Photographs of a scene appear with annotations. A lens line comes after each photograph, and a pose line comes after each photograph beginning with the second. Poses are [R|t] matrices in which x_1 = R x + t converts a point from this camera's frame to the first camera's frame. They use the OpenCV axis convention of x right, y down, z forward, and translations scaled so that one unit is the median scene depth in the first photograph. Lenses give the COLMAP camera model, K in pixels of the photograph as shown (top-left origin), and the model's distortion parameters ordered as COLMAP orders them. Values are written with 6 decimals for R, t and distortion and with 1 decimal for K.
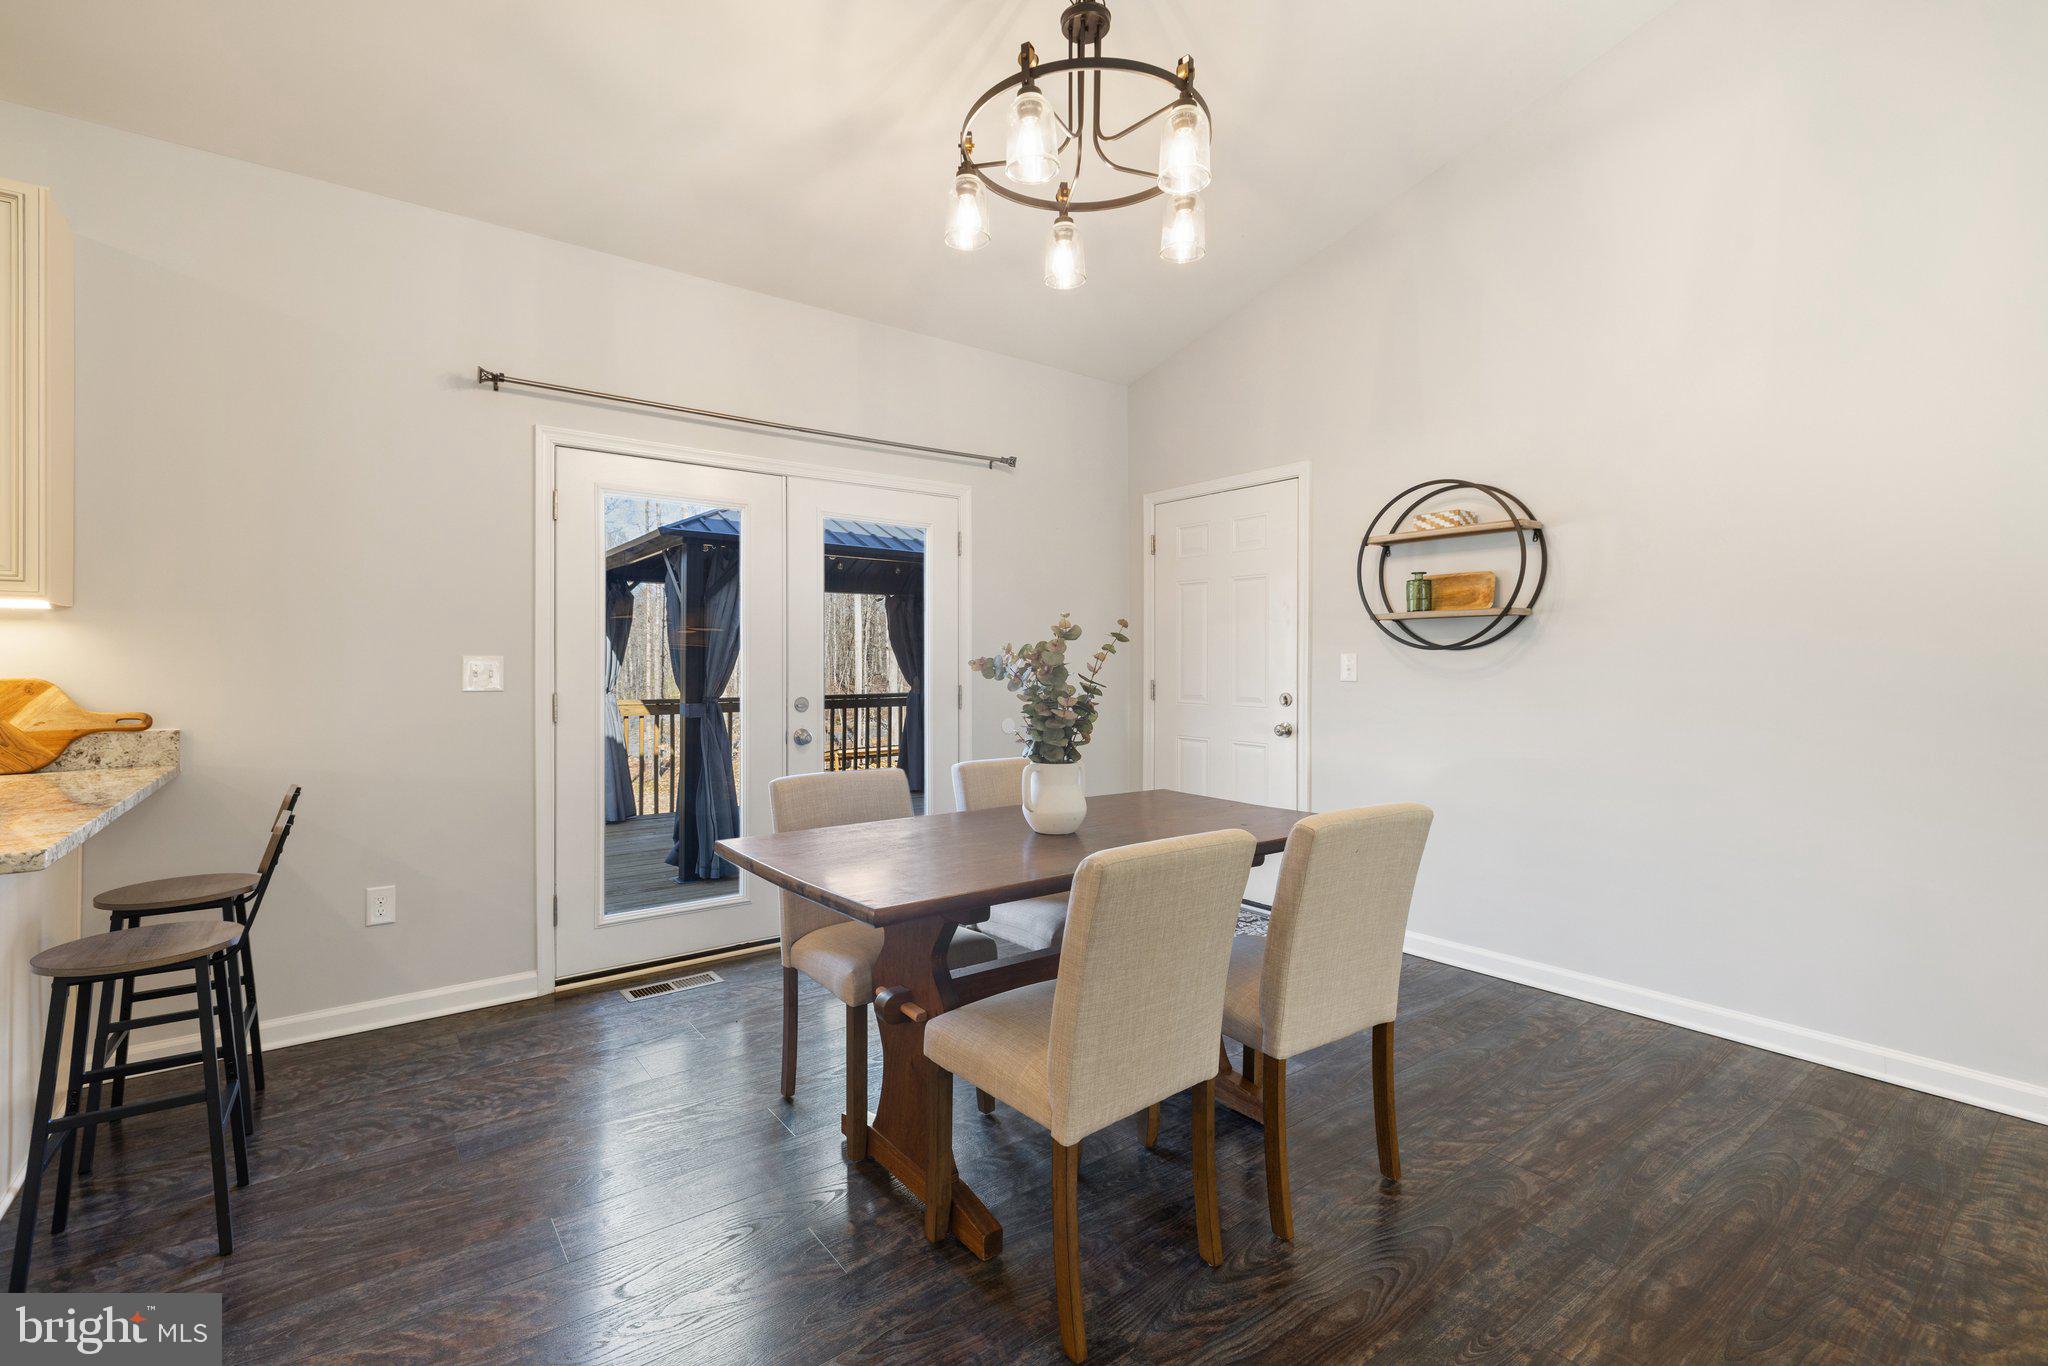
lens RADIAL K [[889.6, 0, 1022.2], [0, 889.6, 667.7], [0, 0, 1]] dist [-0.002424, -0.000041]
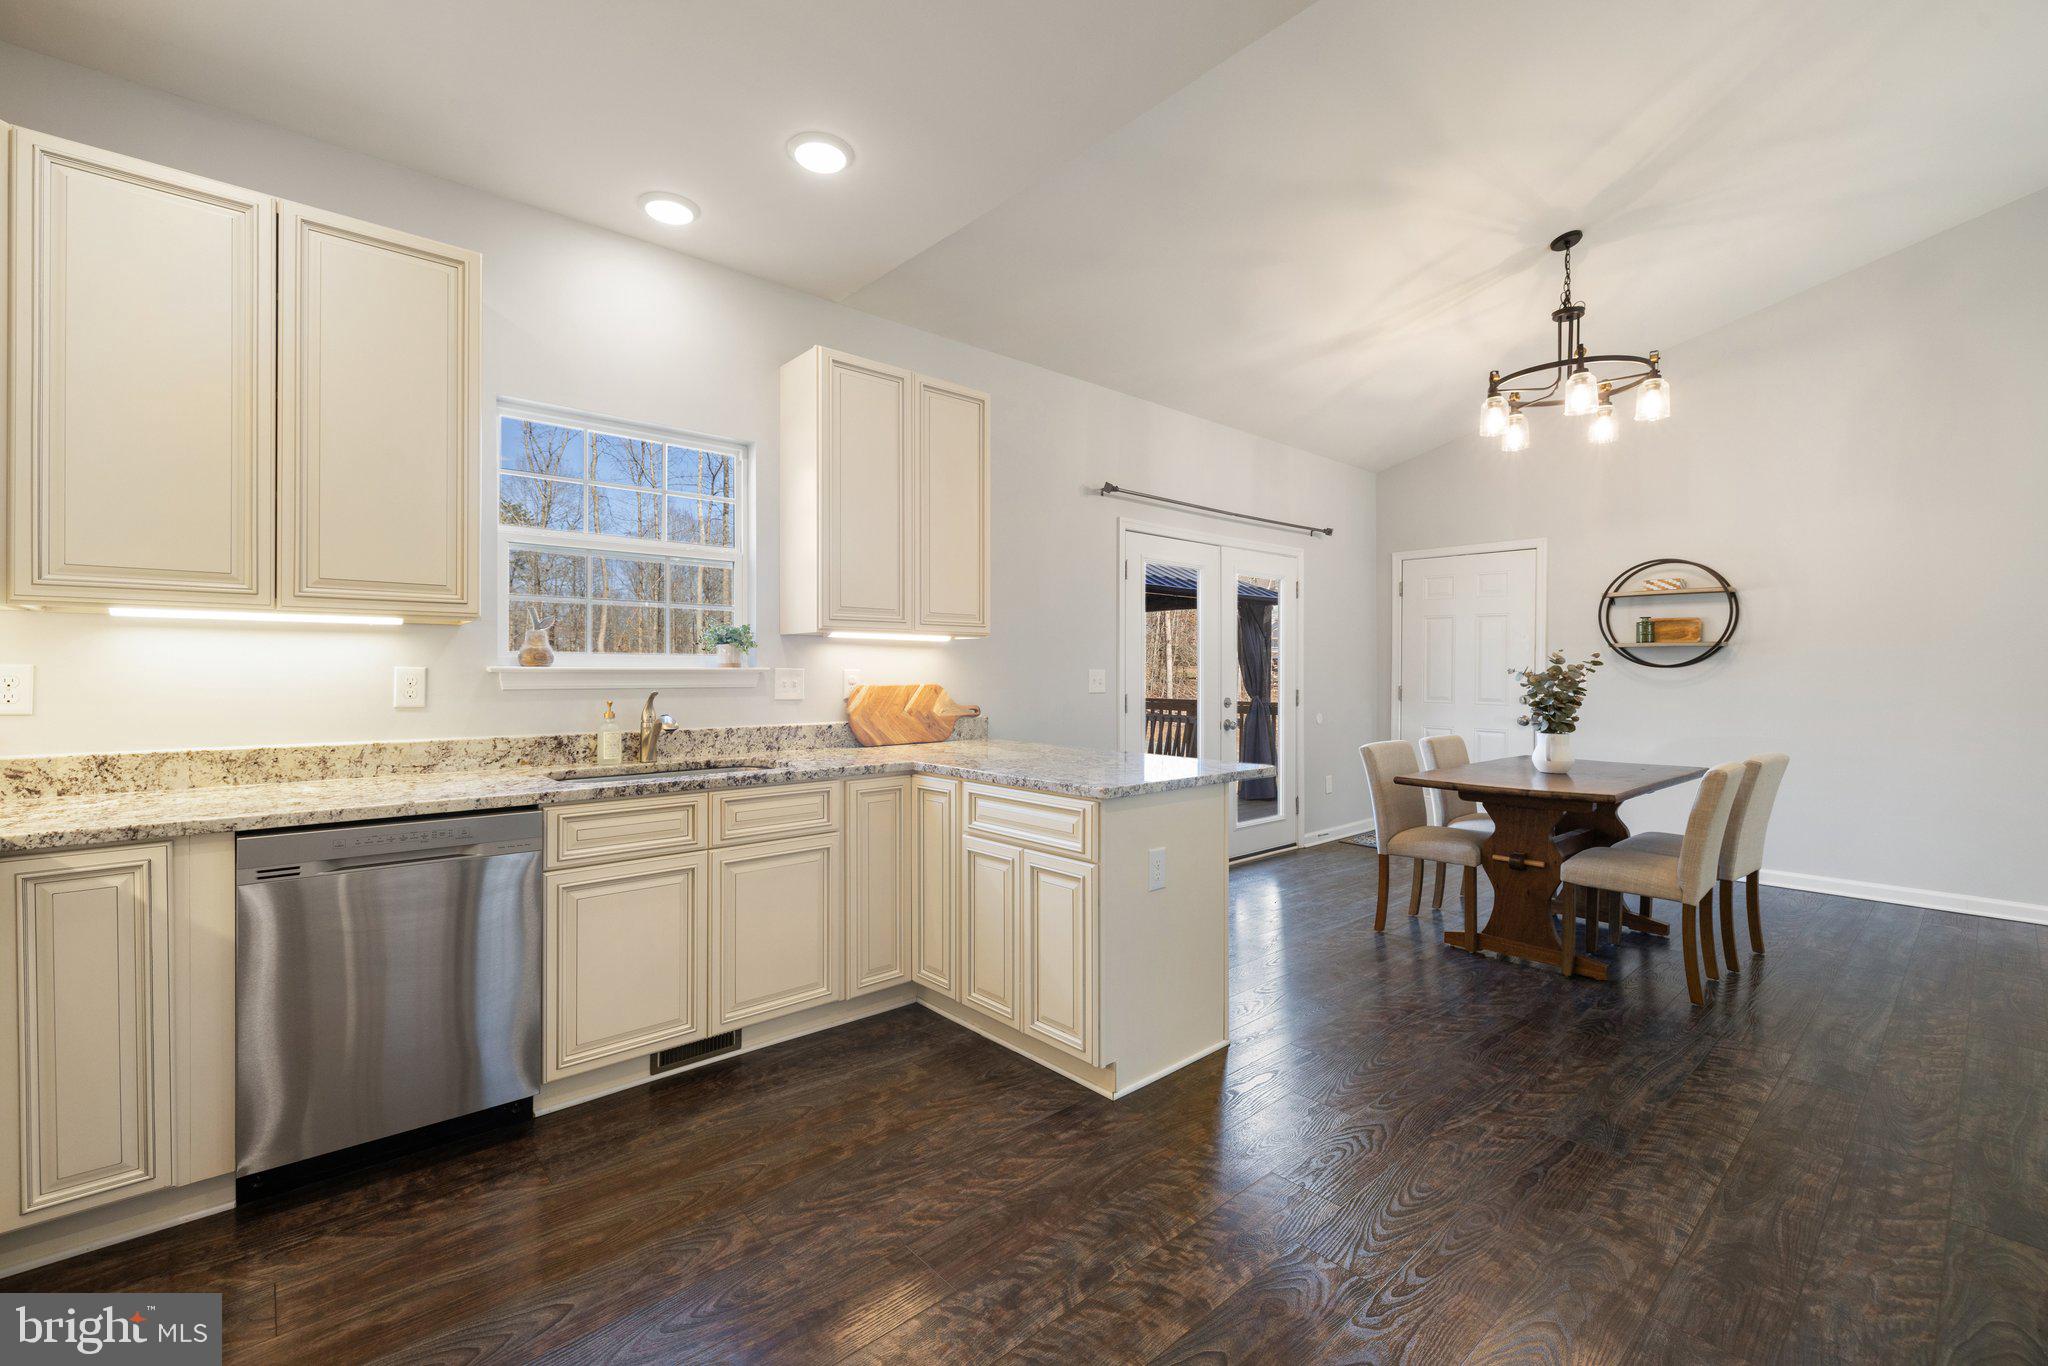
lens RADIAL K [[859.0, 0, 1026.9], [0, 859.0, 677.0], [0, 0, 1]] dist [0.000939, 0.000244]
pose [[0.997303, 0.003590, 0.073305, -0.739419], [-0.003868, 0.999986, 0.003647, -0.004892], [-0.073291, -0.003921, 0.997303, -0.411914]]
